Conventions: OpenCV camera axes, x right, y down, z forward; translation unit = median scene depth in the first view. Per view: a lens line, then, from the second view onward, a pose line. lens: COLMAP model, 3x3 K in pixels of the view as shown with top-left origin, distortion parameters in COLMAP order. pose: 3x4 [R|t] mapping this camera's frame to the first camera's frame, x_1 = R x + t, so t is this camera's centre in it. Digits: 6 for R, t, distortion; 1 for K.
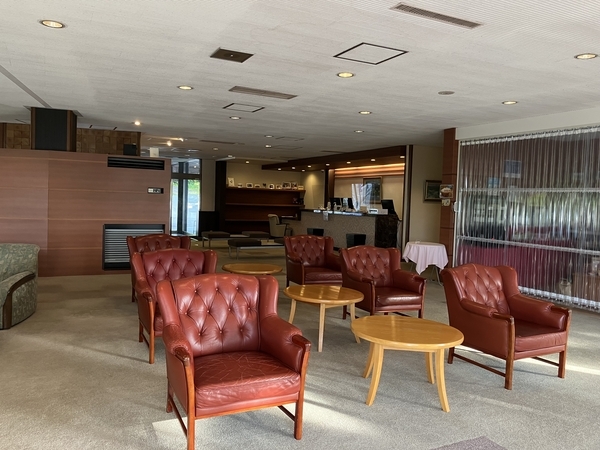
lens RADIAL K [[482.9, 0, 295.8], [0, 482.9, 223.3], [0, 0, 1]] dist [0.024442, -0.019720]
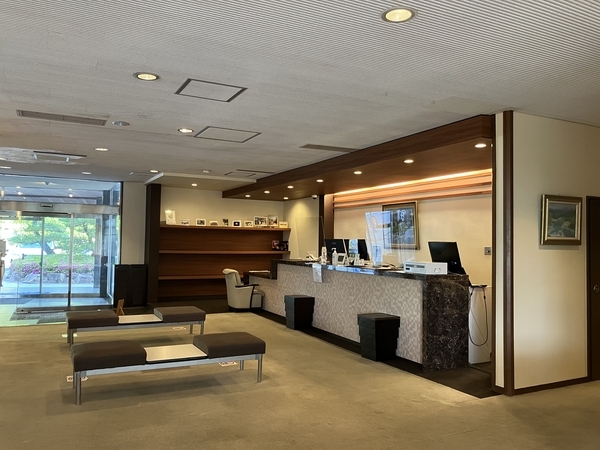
lens RADIAL K [[482.9, 0, 303.1], [0, 482.9, 225.1], [0, 0, 1]] dist [0.024442, -0.019720]
pose [[0.999896, -0.012976, 0.006329, 0.037831], [0.013460, 0.996394, -0.083767, -0.021010], [-0.005219, 0.083843, 0.996465, 0.401304]]
